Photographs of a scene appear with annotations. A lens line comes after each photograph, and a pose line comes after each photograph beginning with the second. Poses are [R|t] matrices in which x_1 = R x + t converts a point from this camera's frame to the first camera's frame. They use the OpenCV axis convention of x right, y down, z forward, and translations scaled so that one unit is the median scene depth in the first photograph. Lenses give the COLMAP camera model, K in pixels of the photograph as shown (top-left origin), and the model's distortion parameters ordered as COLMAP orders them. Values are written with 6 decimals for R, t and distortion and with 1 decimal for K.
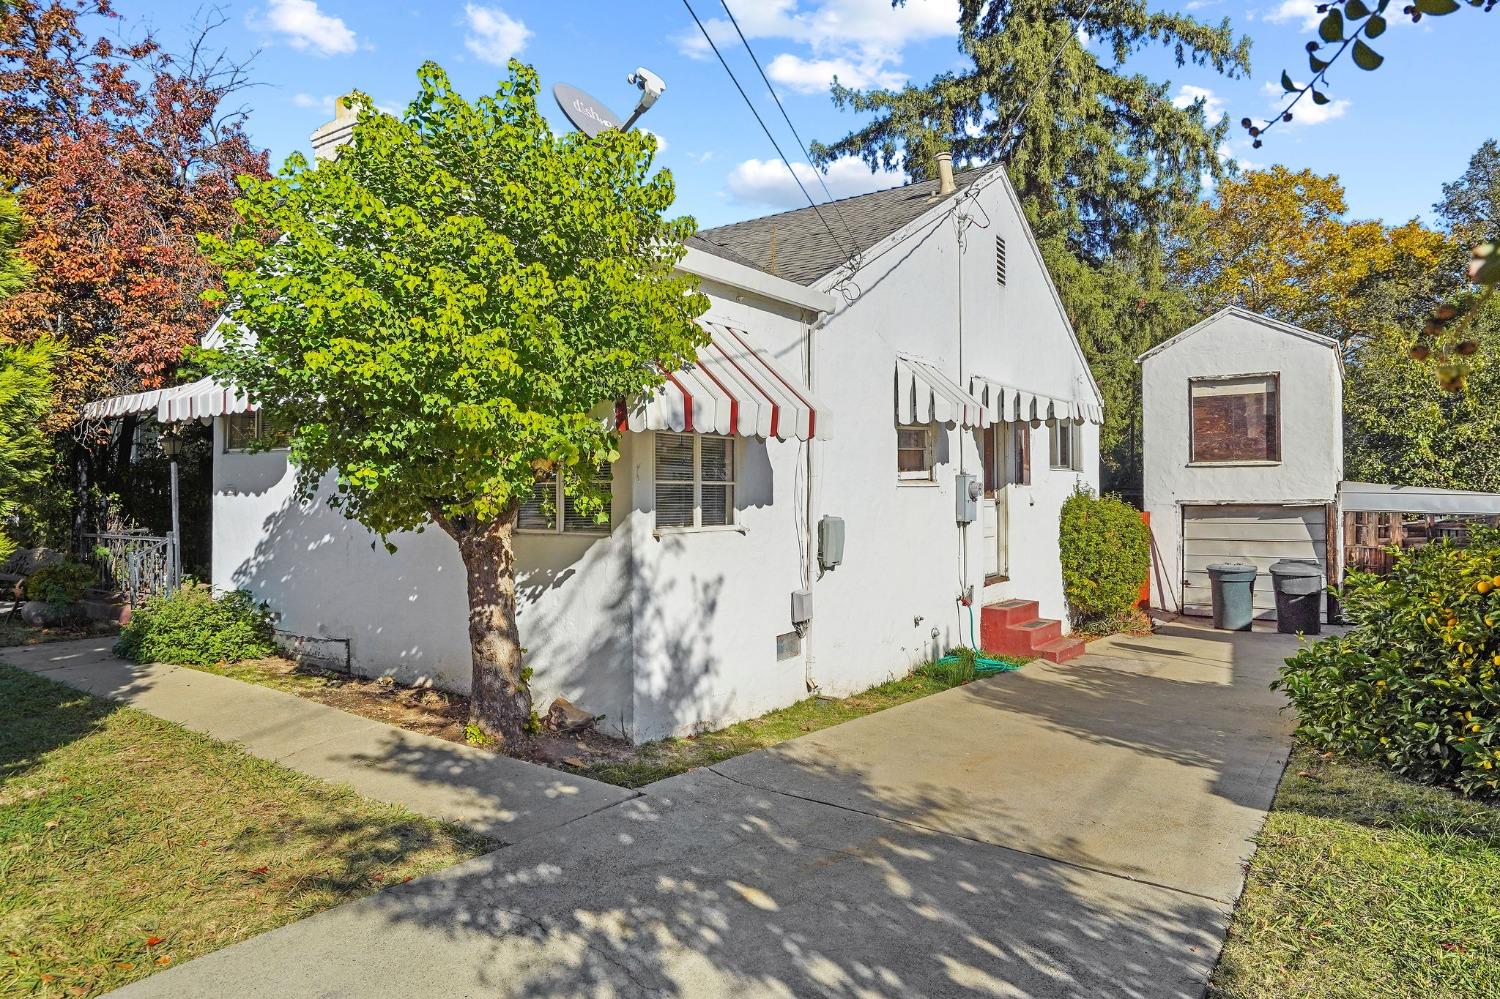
lens RADIAL K [[765.0, 0, 749.8], [0, 765.0, 341.6], [0, 0, 1]] dist [-0.002597, 0.000976]
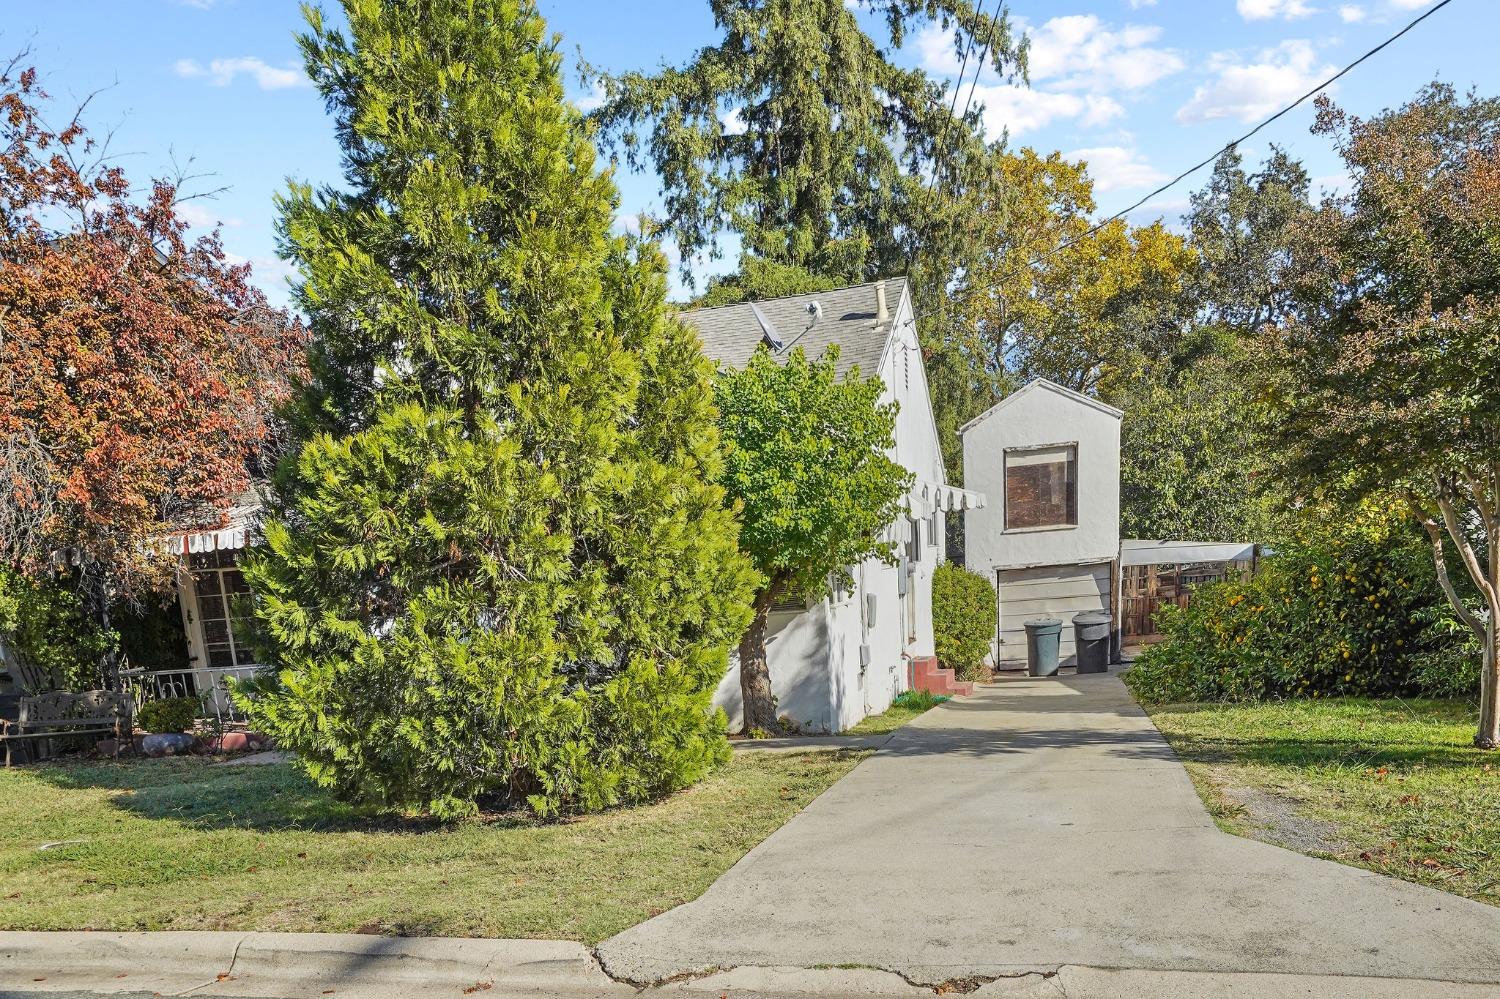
lens RADIAL K [[1167.1, 0, 750.0], [0, 1167.1, 499.5], [0, 0, 1]] dist [0.000898, -0.001006]
pose [[0.924523, -0.044076, 0.378569, -0.344513], [-0.003077, 0.992395, 0.123057, -0.077676], [-0.381114, -0.114934, 0.917356, -0.325098]]
